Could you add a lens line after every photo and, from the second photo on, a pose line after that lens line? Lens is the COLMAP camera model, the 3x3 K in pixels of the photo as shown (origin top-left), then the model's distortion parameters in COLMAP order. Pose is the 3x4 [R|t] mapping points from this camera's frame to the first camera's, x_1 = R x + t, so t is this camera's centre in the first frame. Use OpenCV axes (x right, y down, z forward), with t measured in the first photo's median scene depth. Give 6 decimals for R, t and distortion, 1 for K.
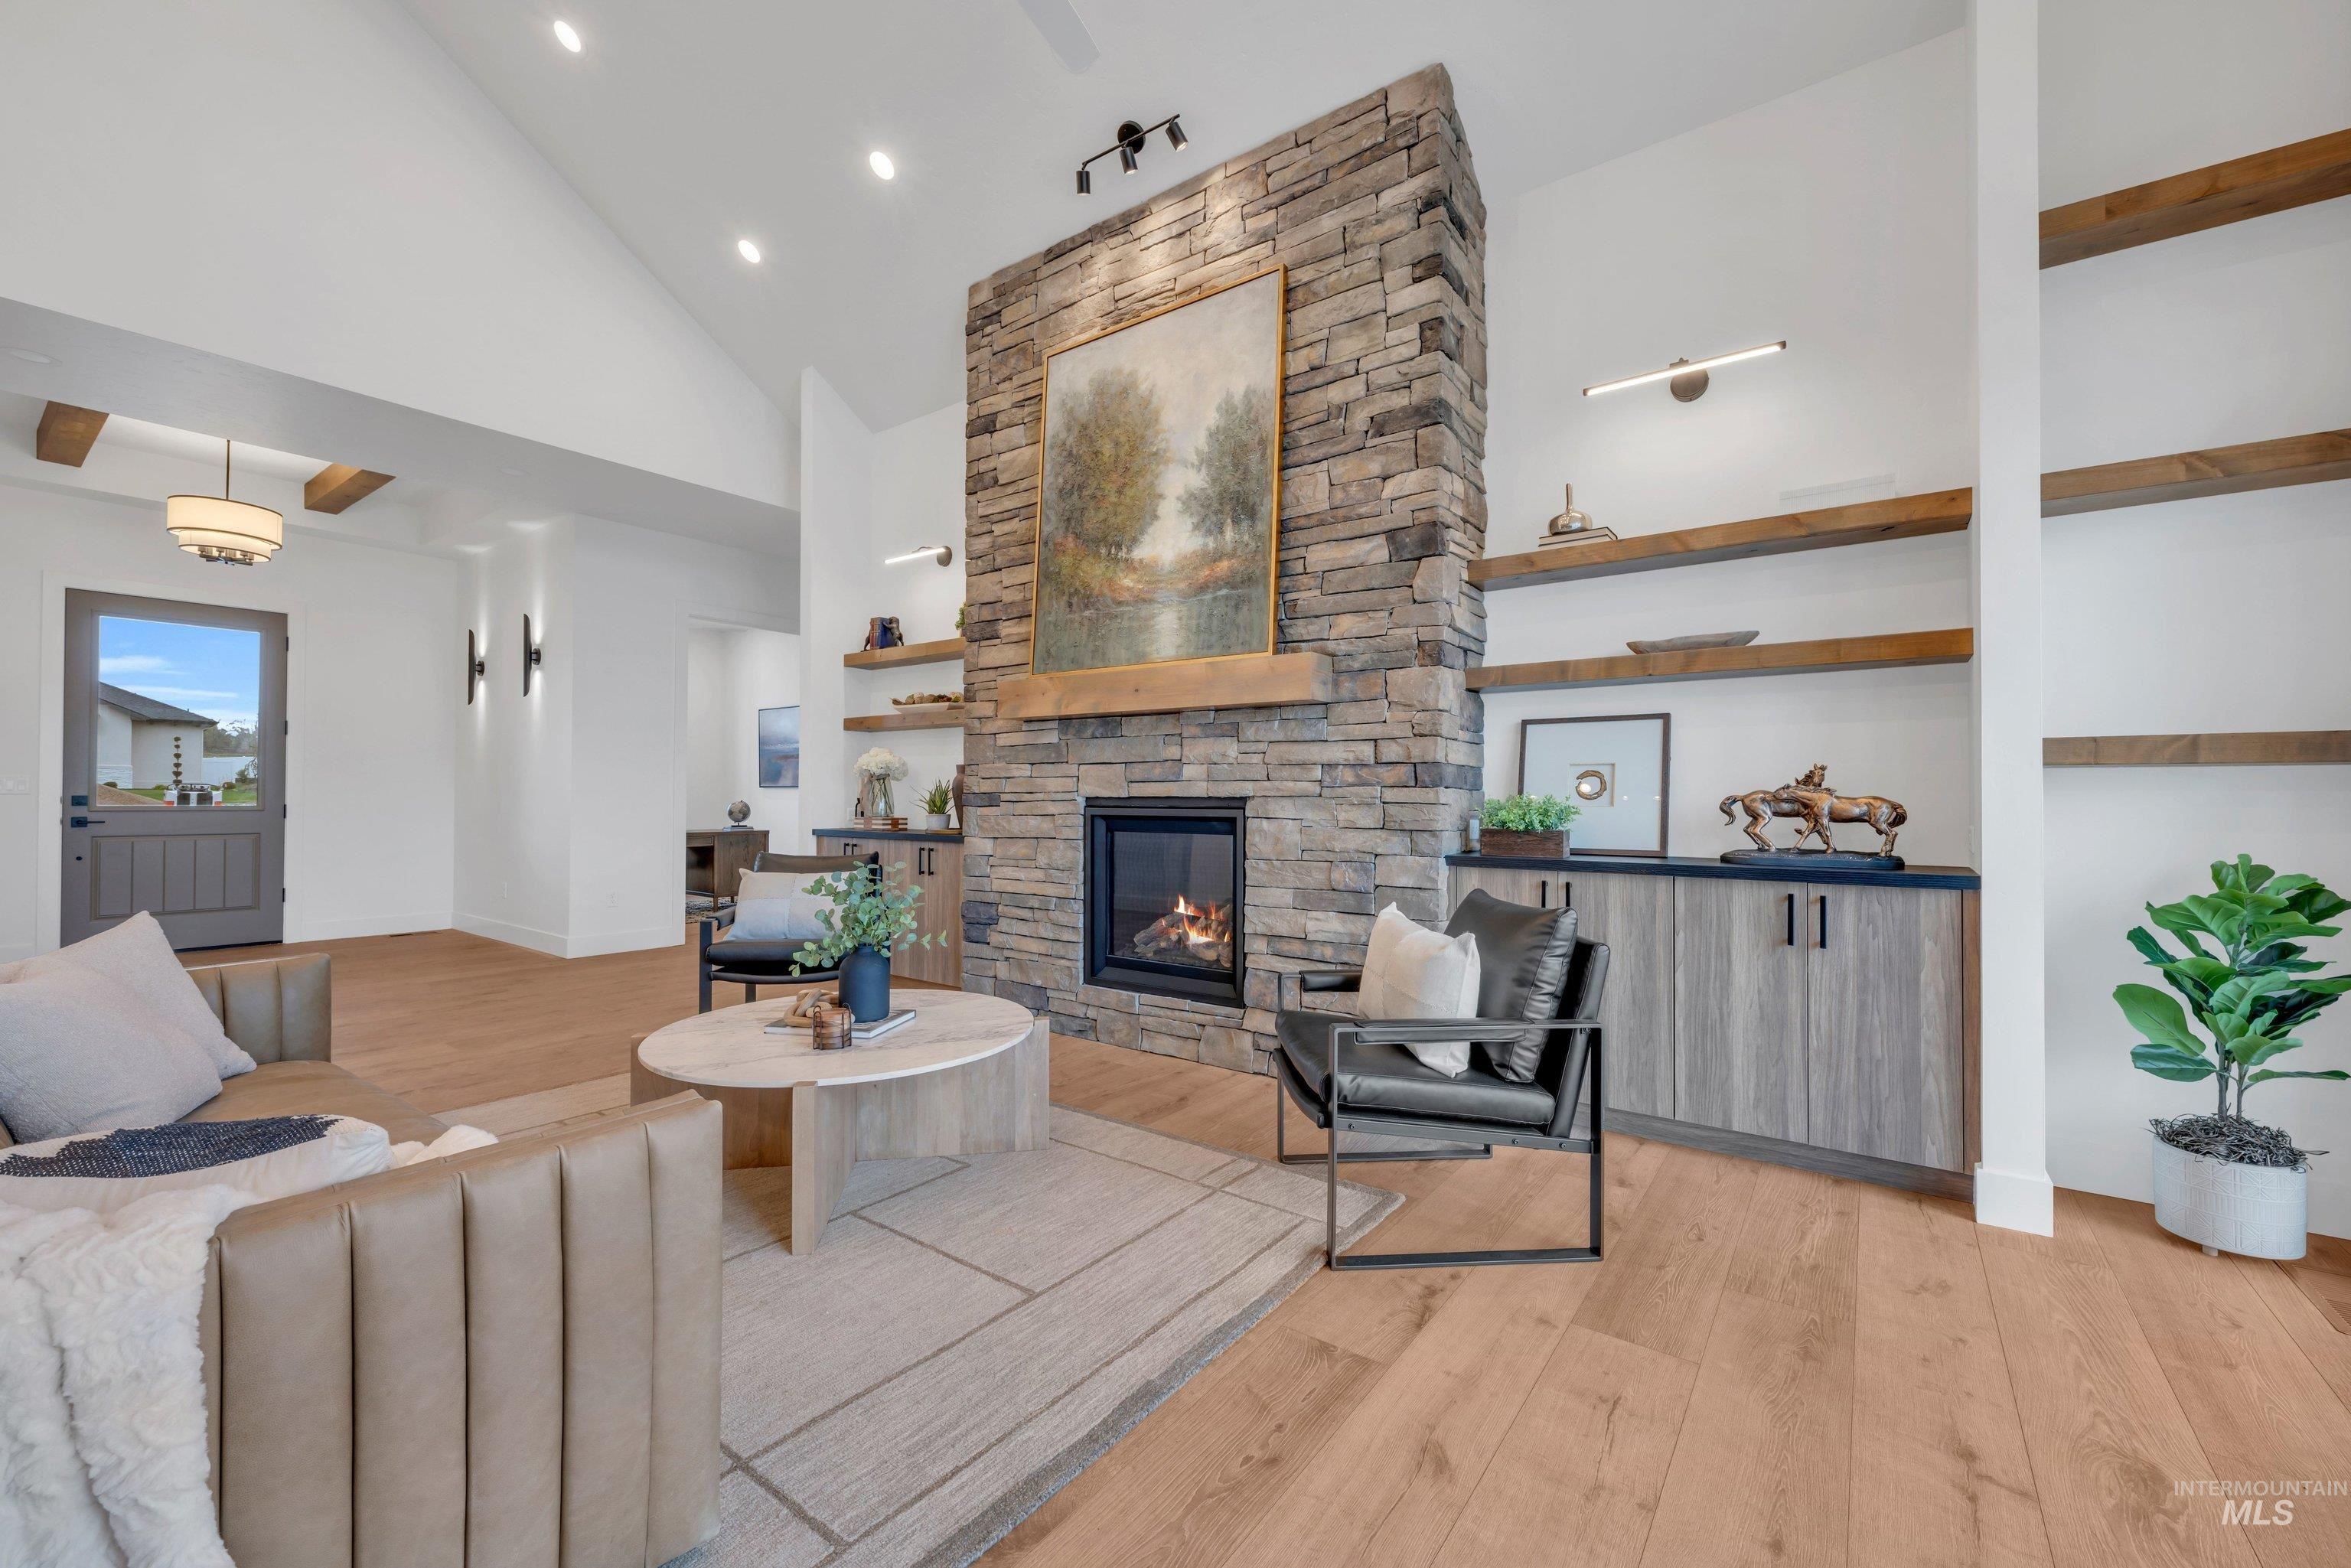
lens RADIAL K [[942.7, 0, 1175.5], [0, 942.7, 784.0], [0, 0, 1]] dist [-0.001537, -0.000296]
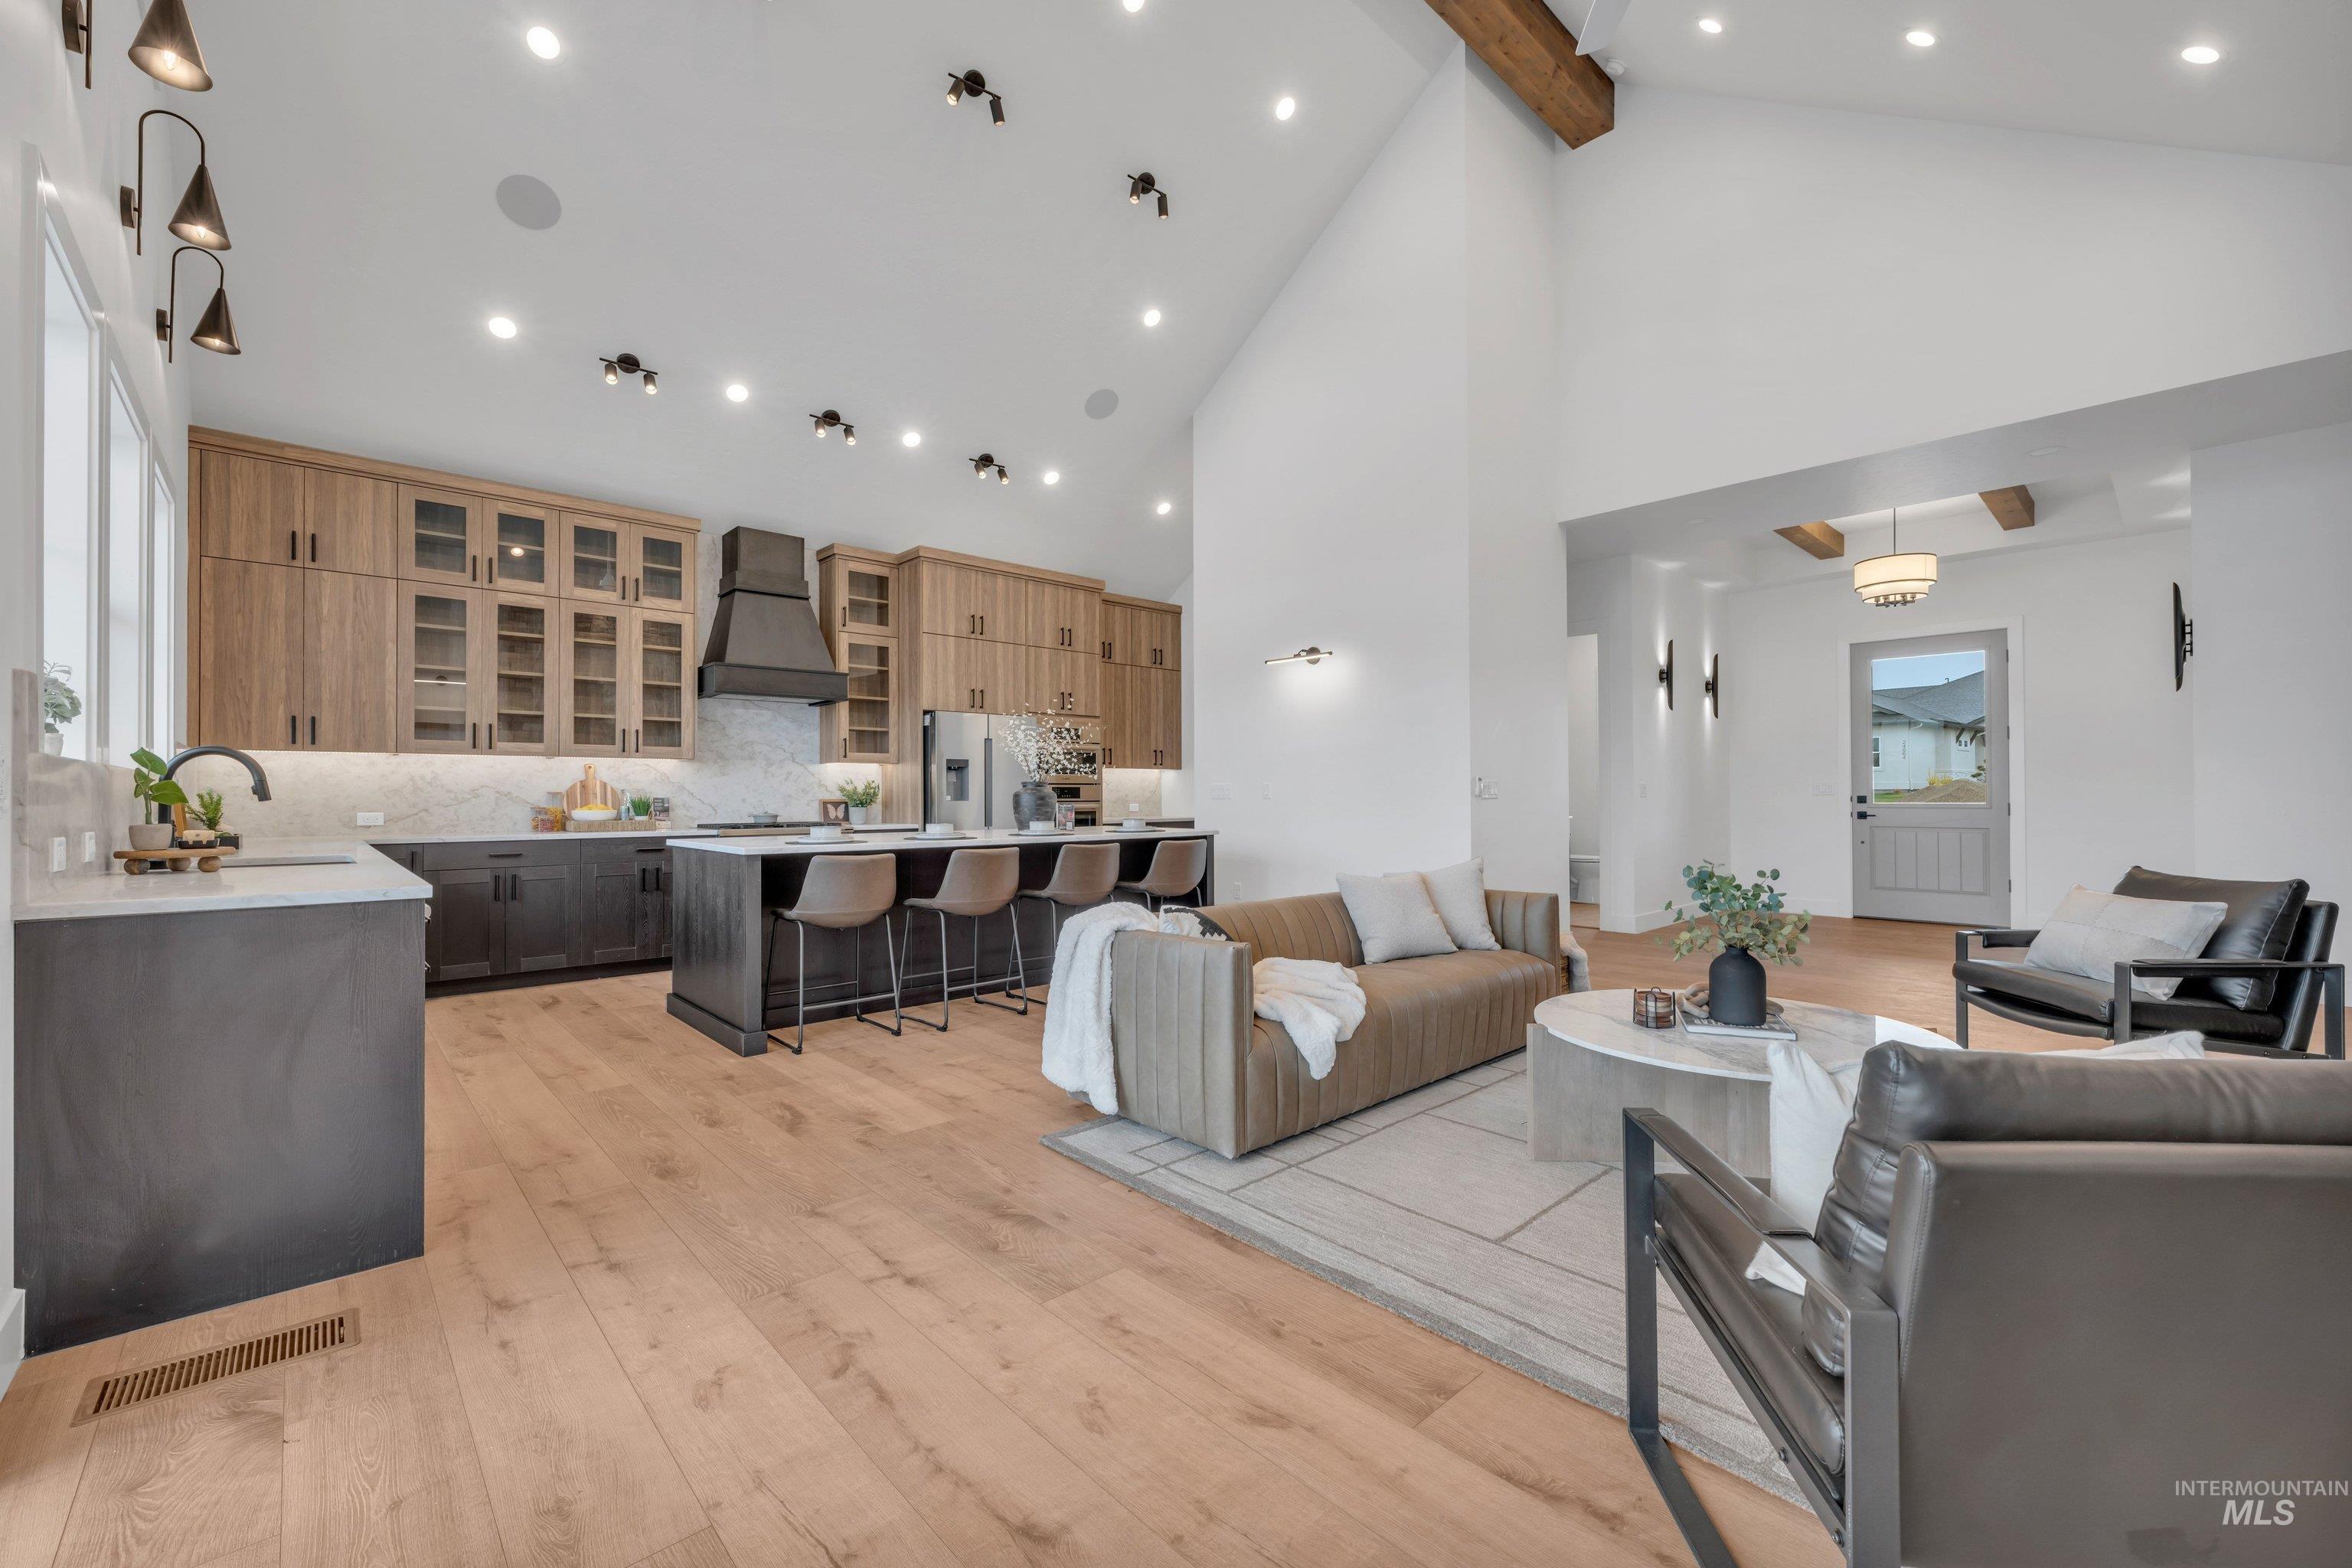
lens RADIAL K [[947.4, 0, 1182.3], [0, 947.4, 785.9], [0, 0, 1]] dist [-0.000263, 0.000140]
pose [[-0.180177, -0.012519, -0.983555, 0.568122], [0.013755, 0.999789, -0.015246, 0.007602], [0.983538, -0.016276, -0.179967, 0.466367]]
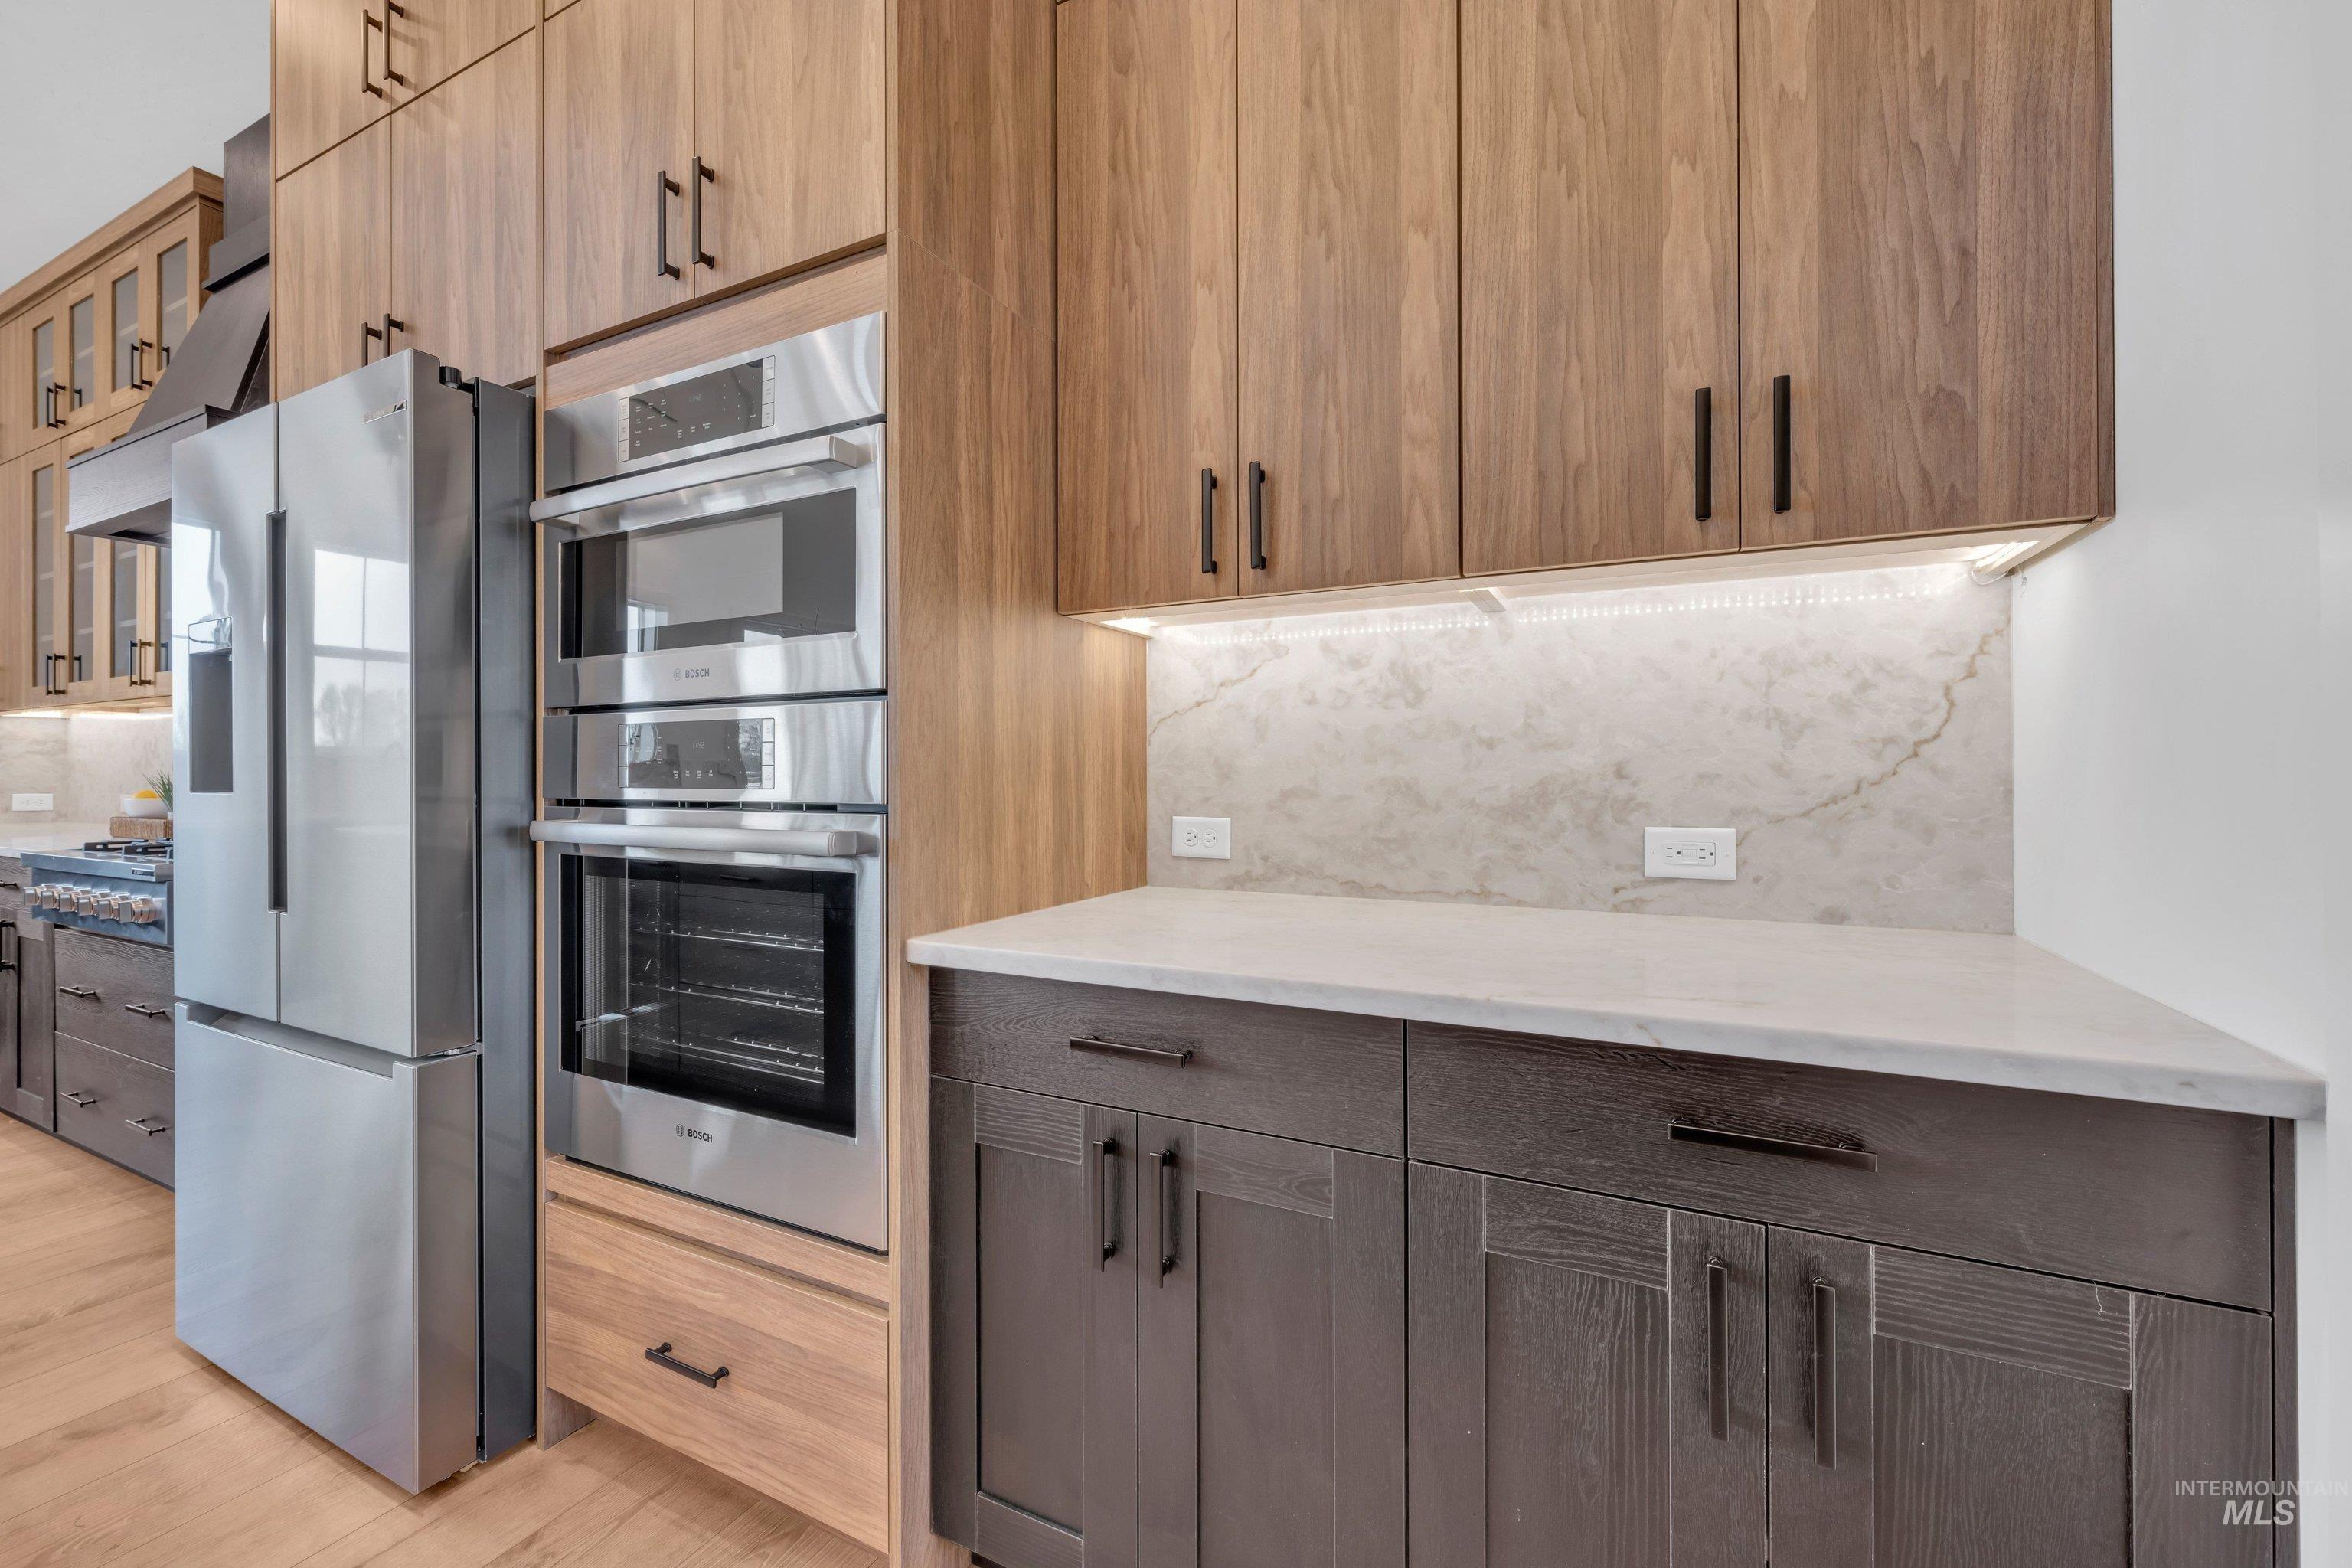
lens RADIAL K [[944.8, 0, 1185.2], [0, 944.8, 778.7], [0, 0, 1]] dist [0.000807, -0.000120]
pose [[-0.984200, -0.002733, -0.177039, -1.616143], [-0.000903, 0.999945, -0.010418, -0.000064], [0.177058, -0.010093, -0.984149, 0.219375]]
